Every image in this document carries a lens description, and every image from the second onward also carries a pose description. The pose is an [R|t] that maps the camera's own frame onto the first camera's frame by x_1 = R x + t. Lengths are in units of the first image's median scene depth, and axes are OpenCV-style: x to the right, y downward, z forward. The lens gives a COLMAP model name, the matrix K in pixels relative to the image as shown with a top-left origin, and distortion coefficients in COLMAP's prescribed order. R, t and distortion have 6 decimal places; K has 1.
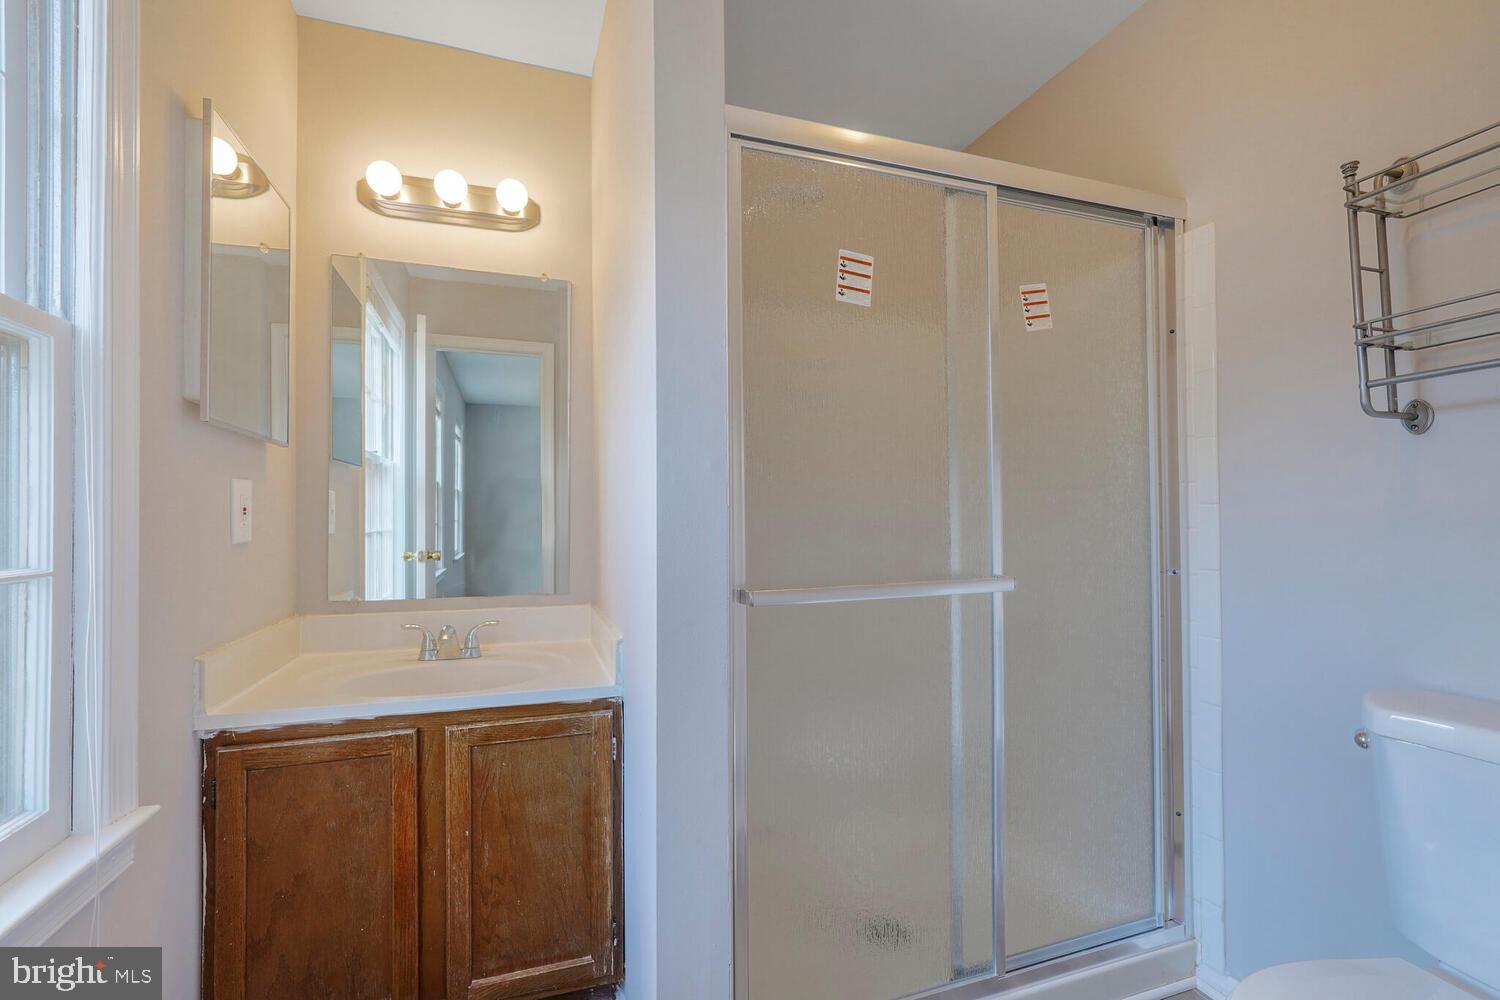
lens RADIAL K [[648.5, 0, 745.3], [0, 648.5, 505.9], [0, 0, 1]] dist [0.000541, -0.000087]
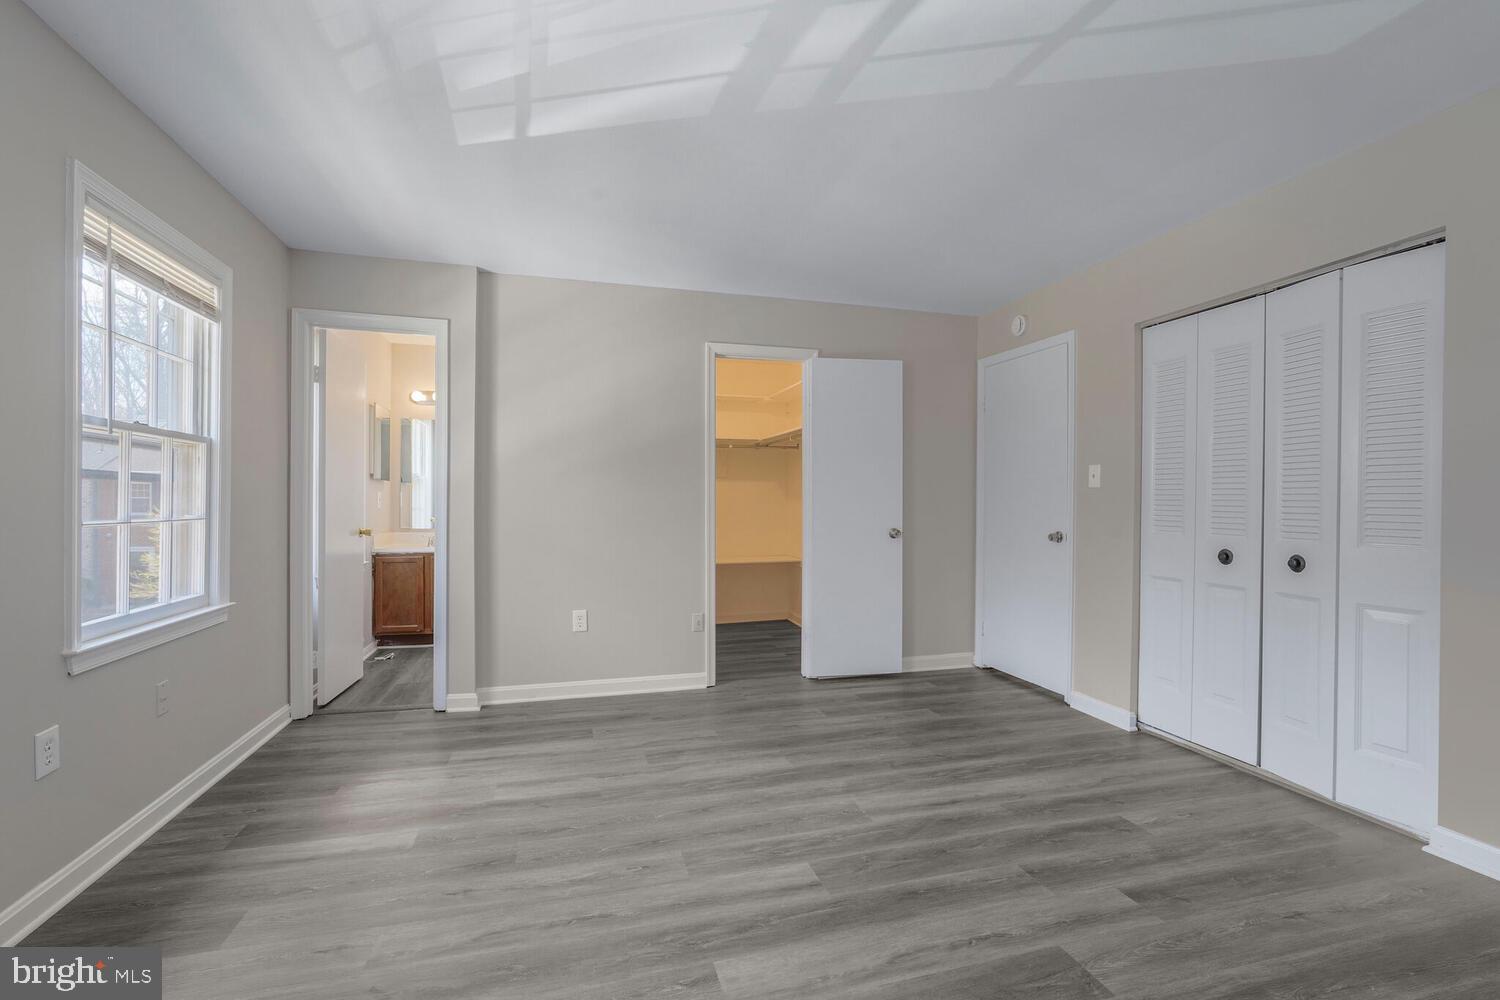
lens RADIAL K [[648.5, 0, 741.9], [0, 648.5, 504.5], [0, 0, 1]] dist [0.000541, -0.000087]
pose [[0.997710, 0.016349, -0.065631, 1.711919], [-0.015143, 0.999708, 0.018836, -0.071129], [0.065920, -0.017799, 0.997666, -2.854492]]
